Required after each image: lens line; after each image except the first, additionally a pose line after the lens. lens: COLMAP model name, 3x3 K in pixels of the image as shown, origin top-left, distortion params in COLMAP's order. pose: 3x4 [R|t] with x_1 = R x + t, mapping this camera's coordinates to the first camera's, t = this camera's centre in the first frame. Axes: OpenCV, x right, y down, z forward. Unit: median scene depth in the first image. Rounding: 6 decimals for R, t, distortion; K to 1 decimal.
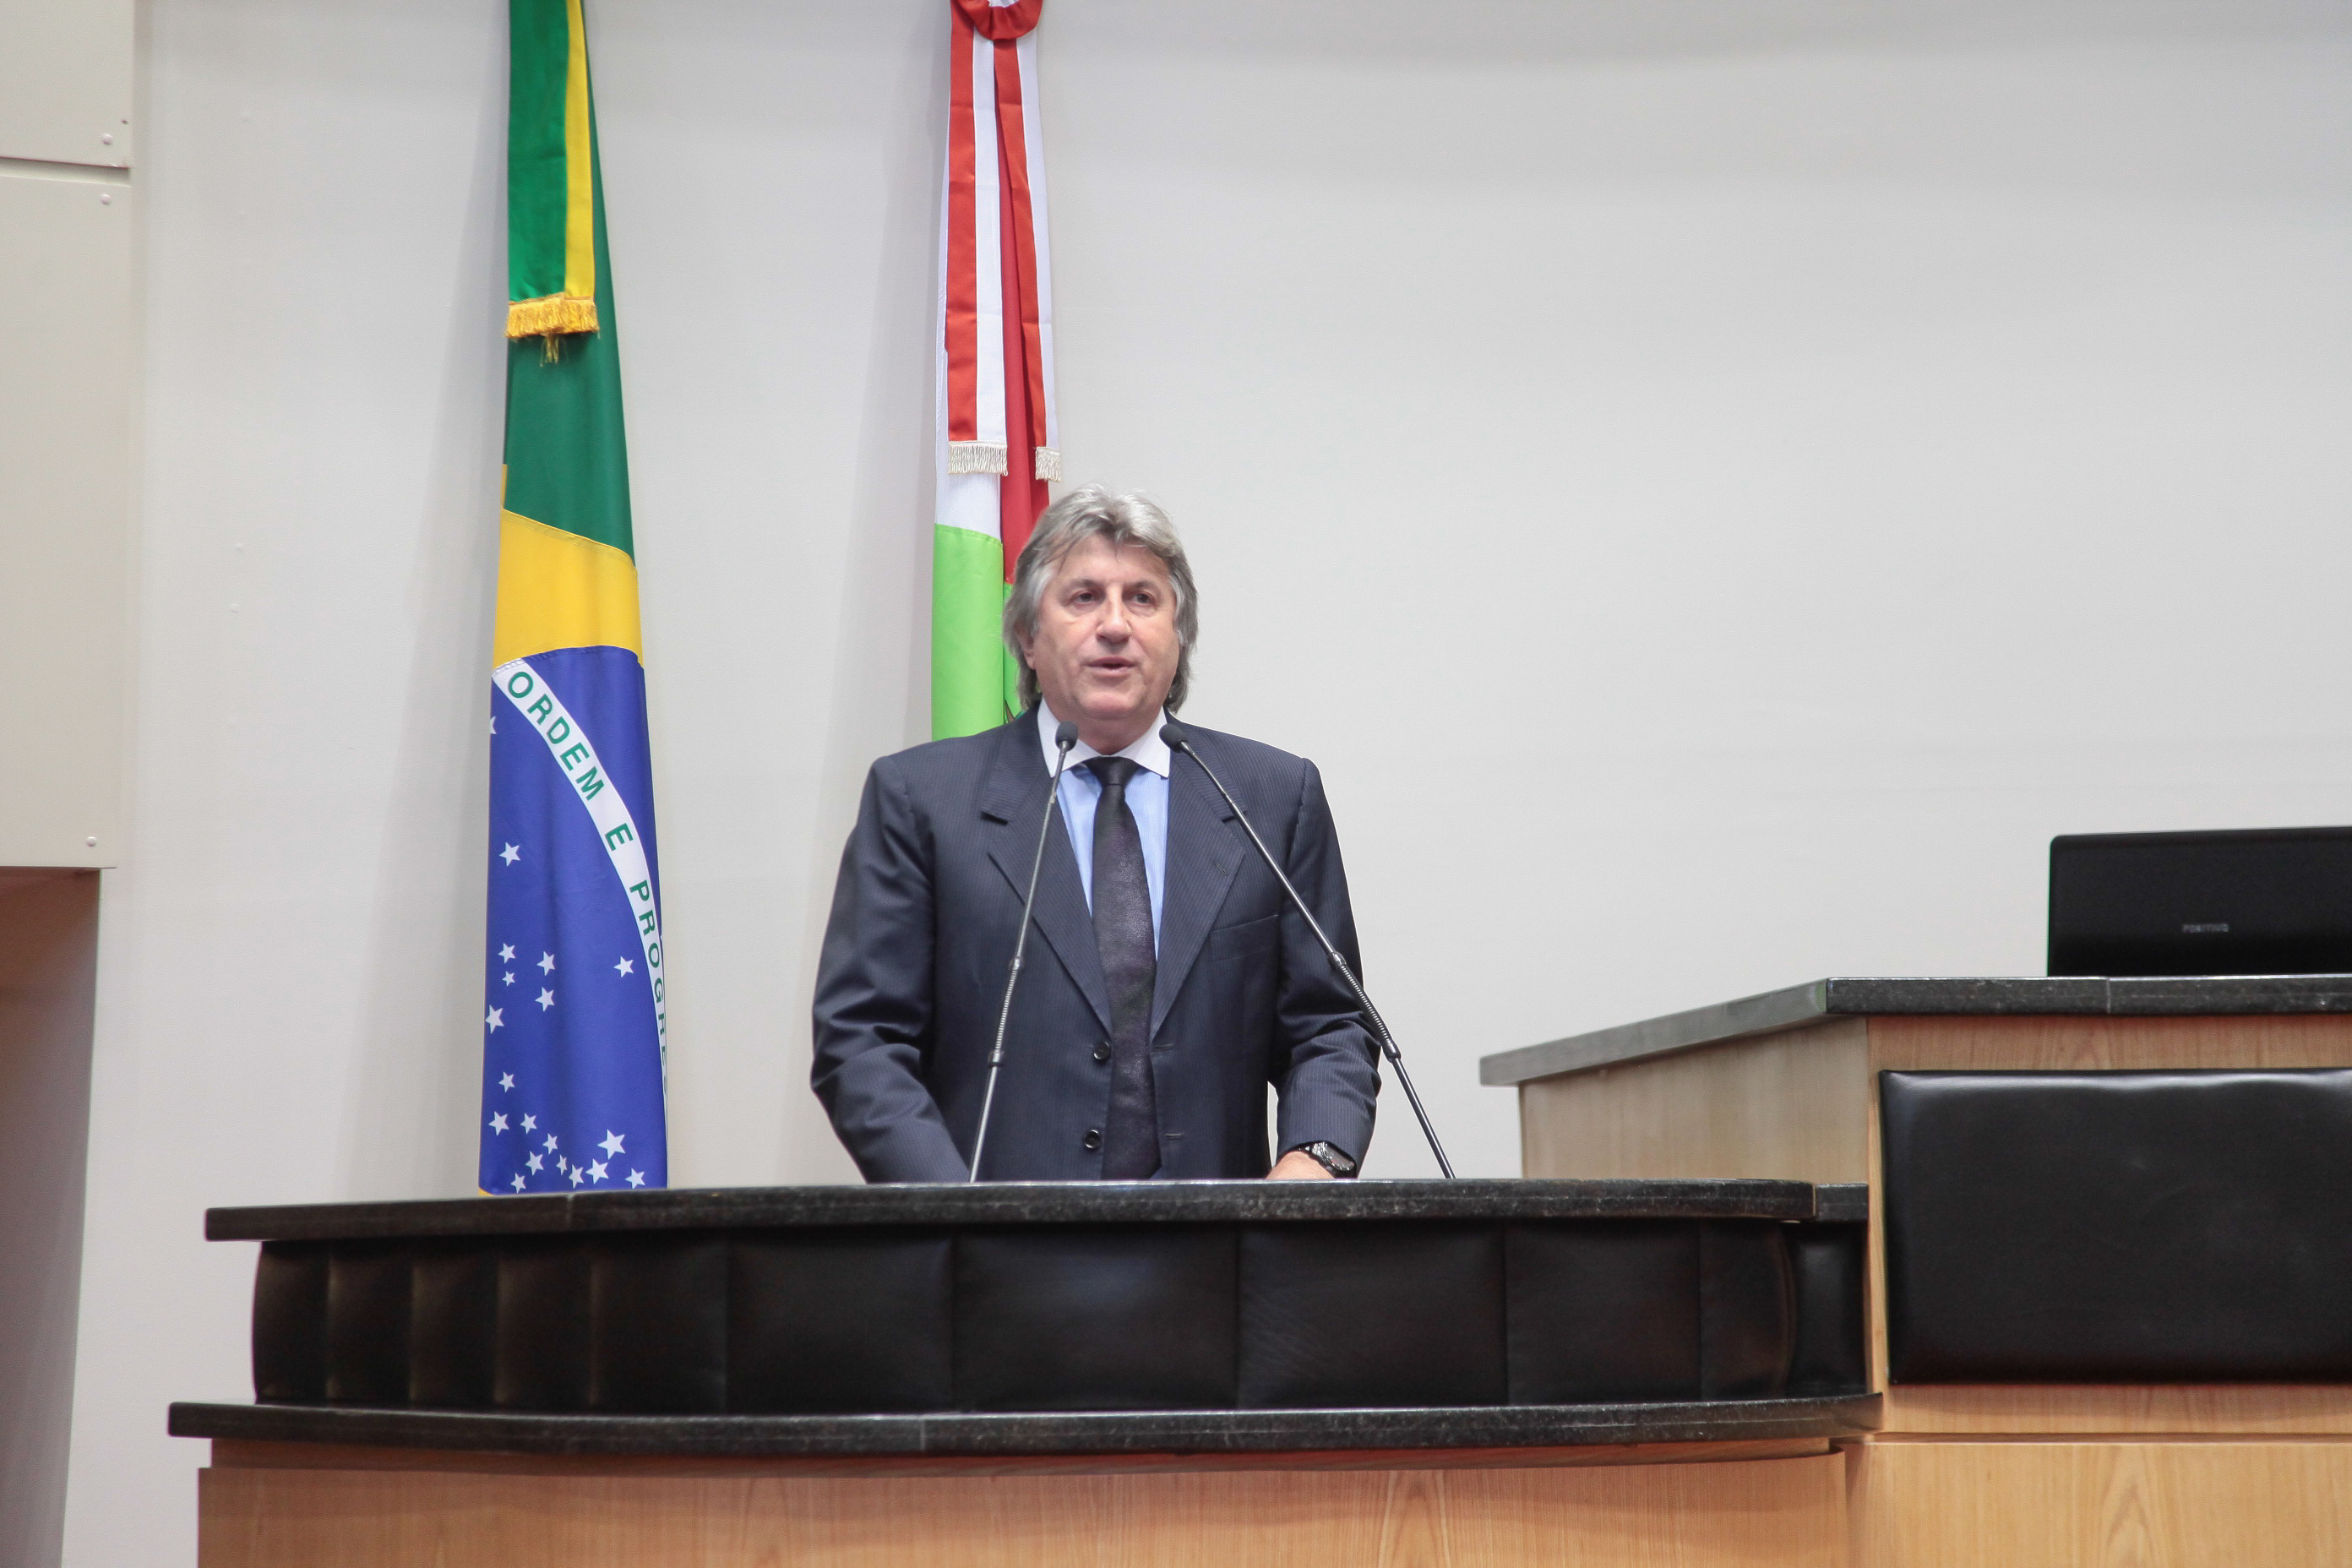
lens RADIAL K [[6950.7, 0, 1176.0], [0, 6950.7, 784.0], [0, 0, 1]] dist [0.897141, 1.187553]
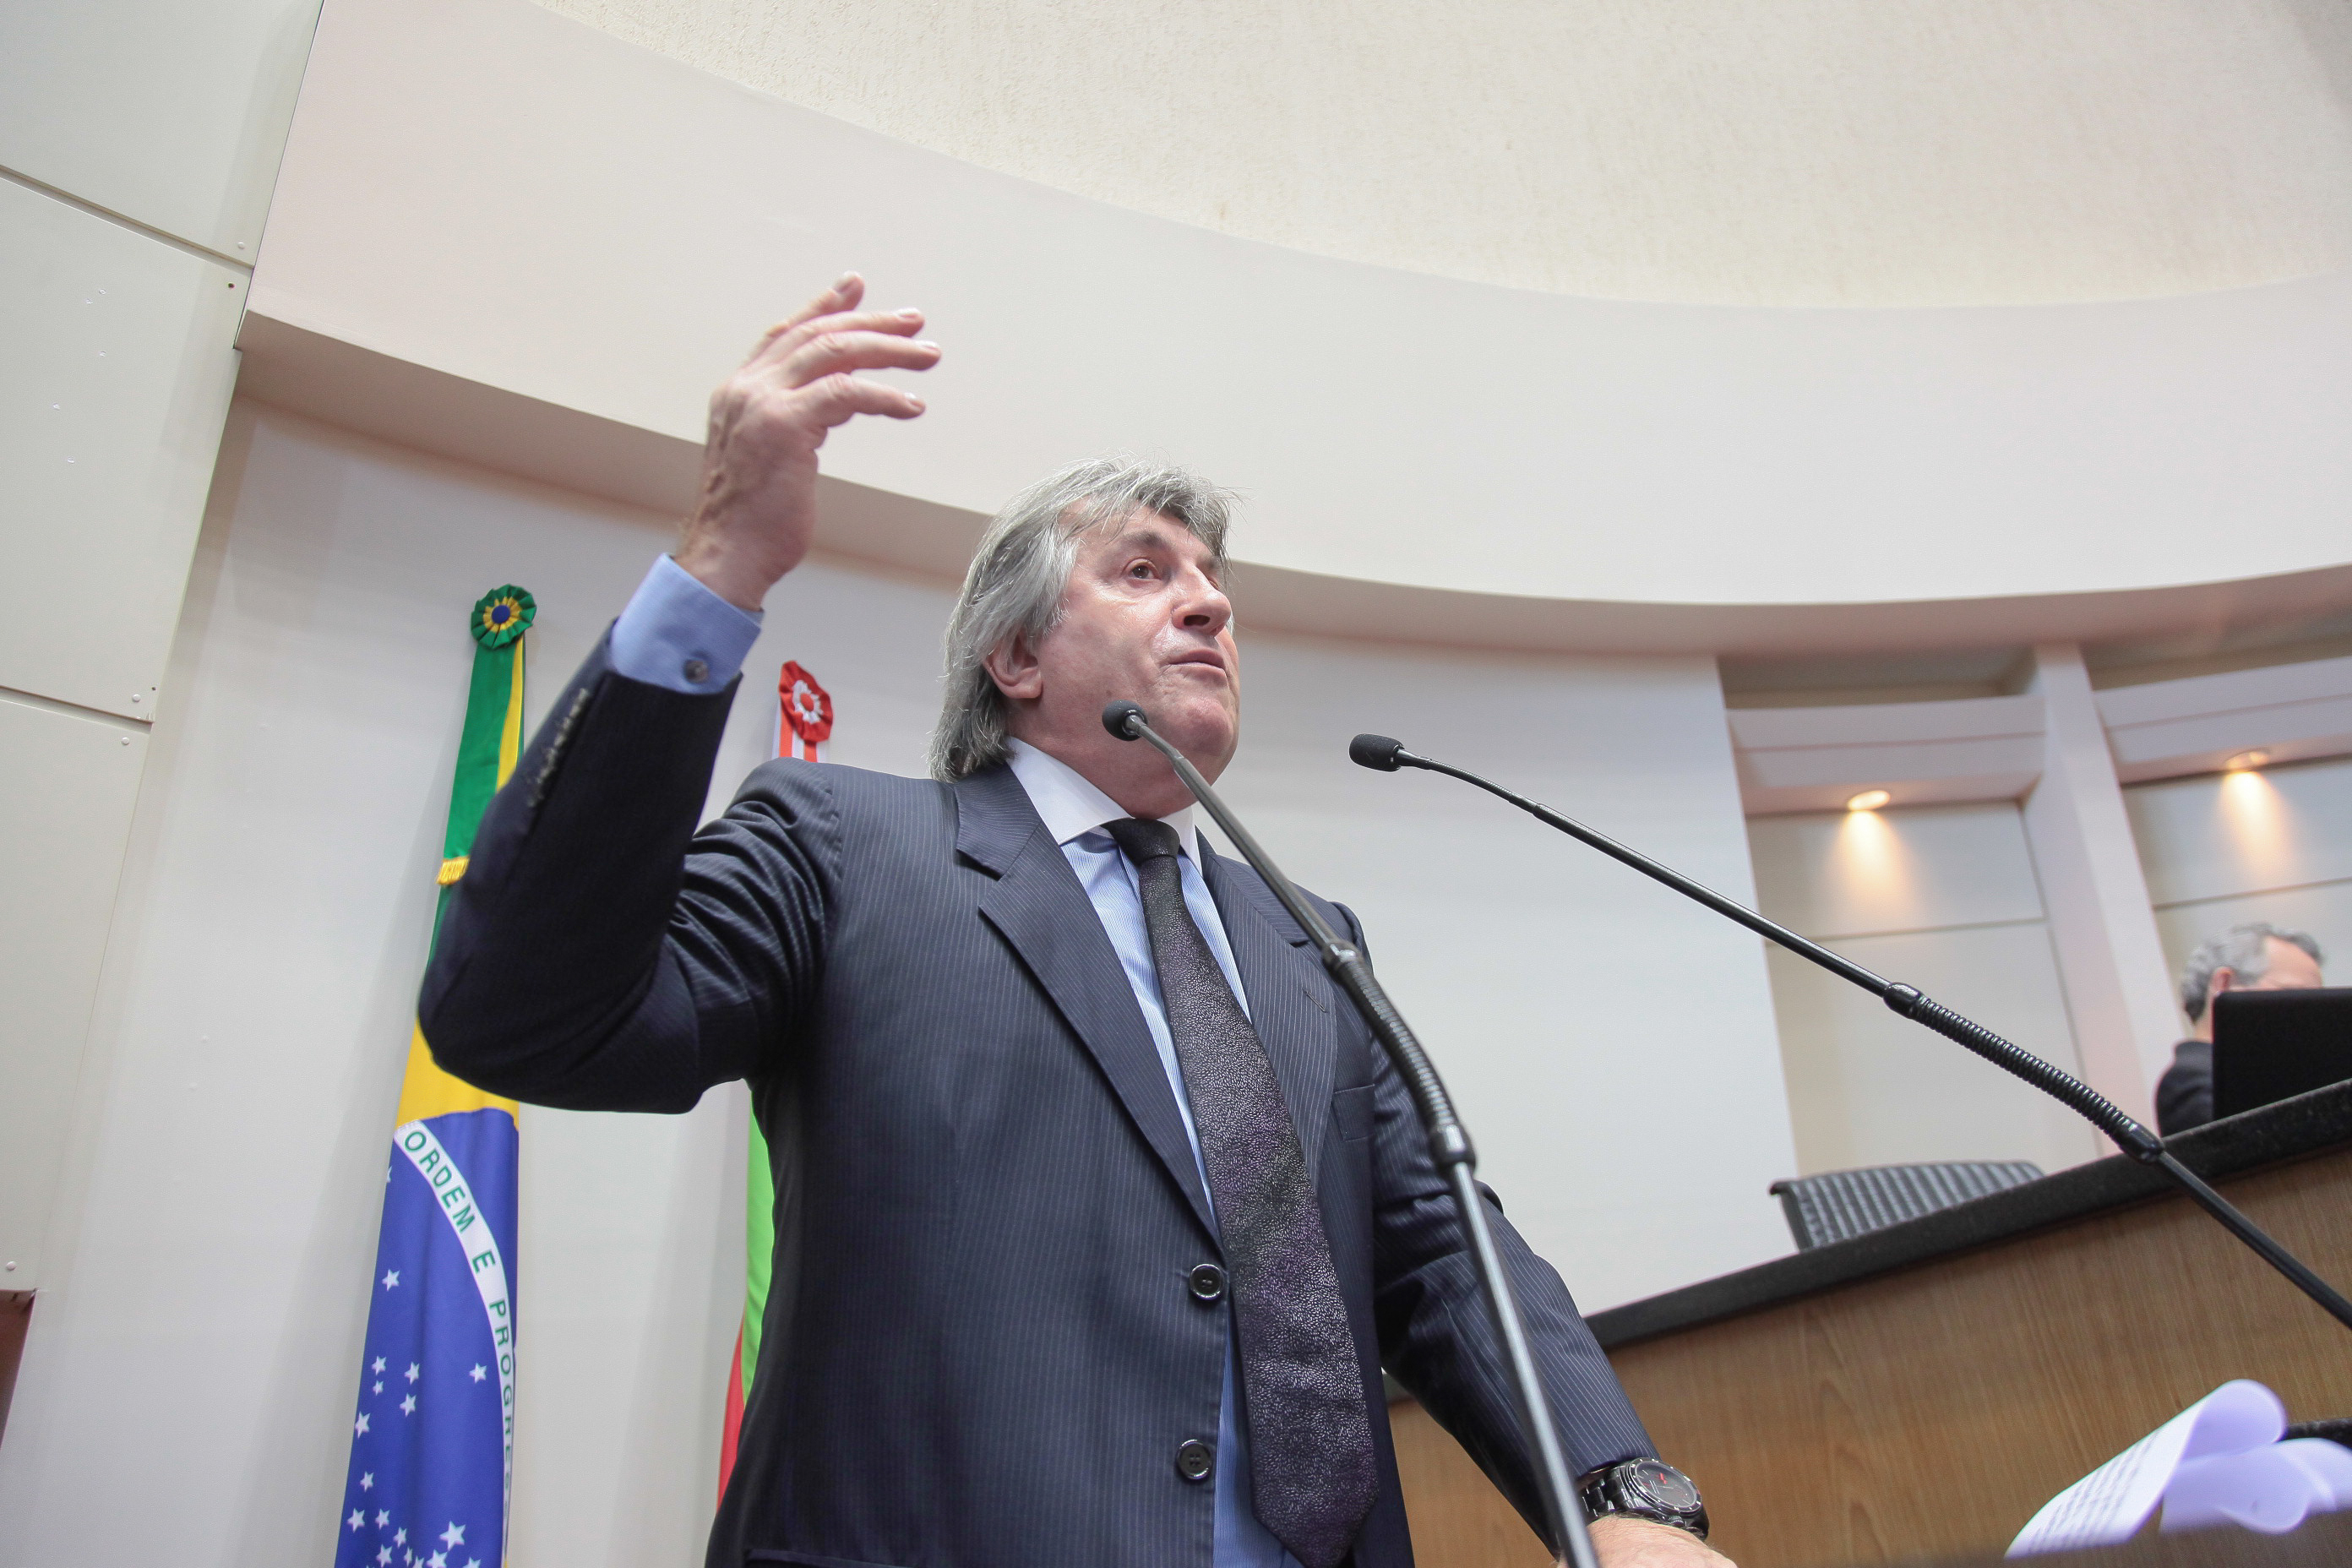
lens RADIAL K [[1615.2, 0, 1176.0], [0, 1615.2, 784.0], [0, 0, 1]] dist [-0.116181, 0.057132]
pose [[0.965719, 0.050081, 0.254714, -0.037671], [0.050903, 0.925631, -0.374987, 0.038517], [-0.254551, 0.375098, 0.891350, 0.698085]]
